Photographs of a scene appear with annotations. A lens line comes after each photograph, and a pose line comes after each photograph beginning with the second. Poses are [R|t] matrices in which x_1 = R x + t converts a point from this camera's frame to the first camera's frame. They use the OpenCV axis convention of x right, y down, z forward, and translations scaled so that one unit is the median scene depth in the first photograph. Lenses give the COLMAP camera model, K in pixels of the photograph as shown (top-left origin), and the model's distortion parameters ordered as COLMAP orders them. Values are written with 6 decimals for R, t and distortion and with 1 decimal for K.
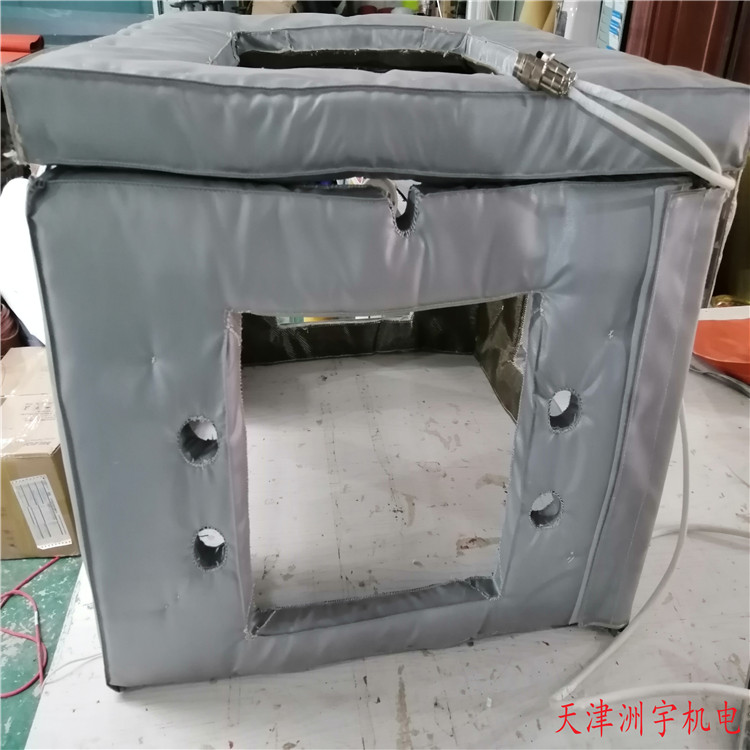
lens RADIAL K [[796.5, 0, 406.3], [0, 796.5, 366.6], [0, 0, 1]] dist [-0.033035, 0.000000]
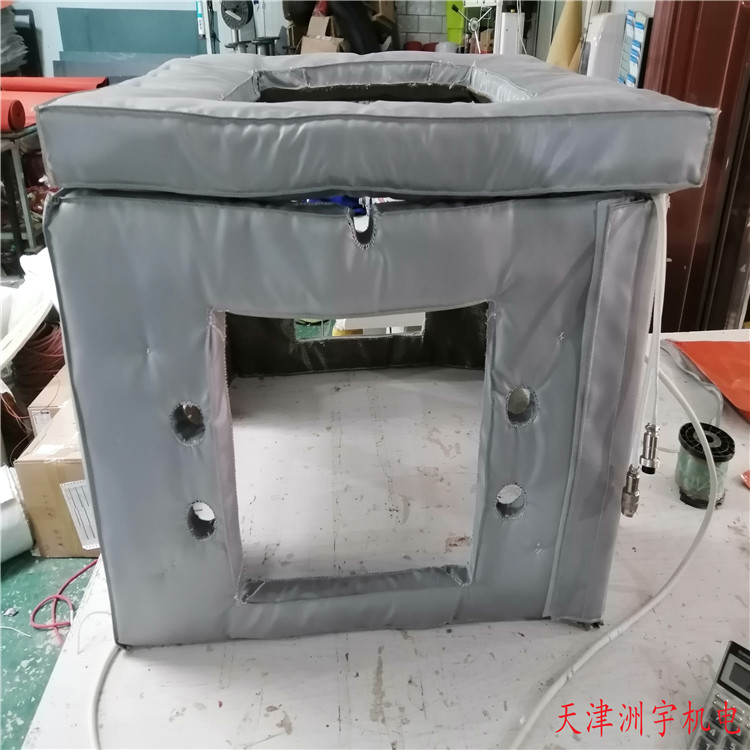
lens RADIAL K [[796.5, 0, 374.8], [0, 796.5, 373.1], [0, 0, 1]] dist [-0.033035, 0.000000]
pose [[0.993994, 0.012928, -0.108666, 0.102506], [-0.016297, 0.999412, -0.030167, 0.040080], [0.108212, 0.031757, 0.993620, -0.092639]]
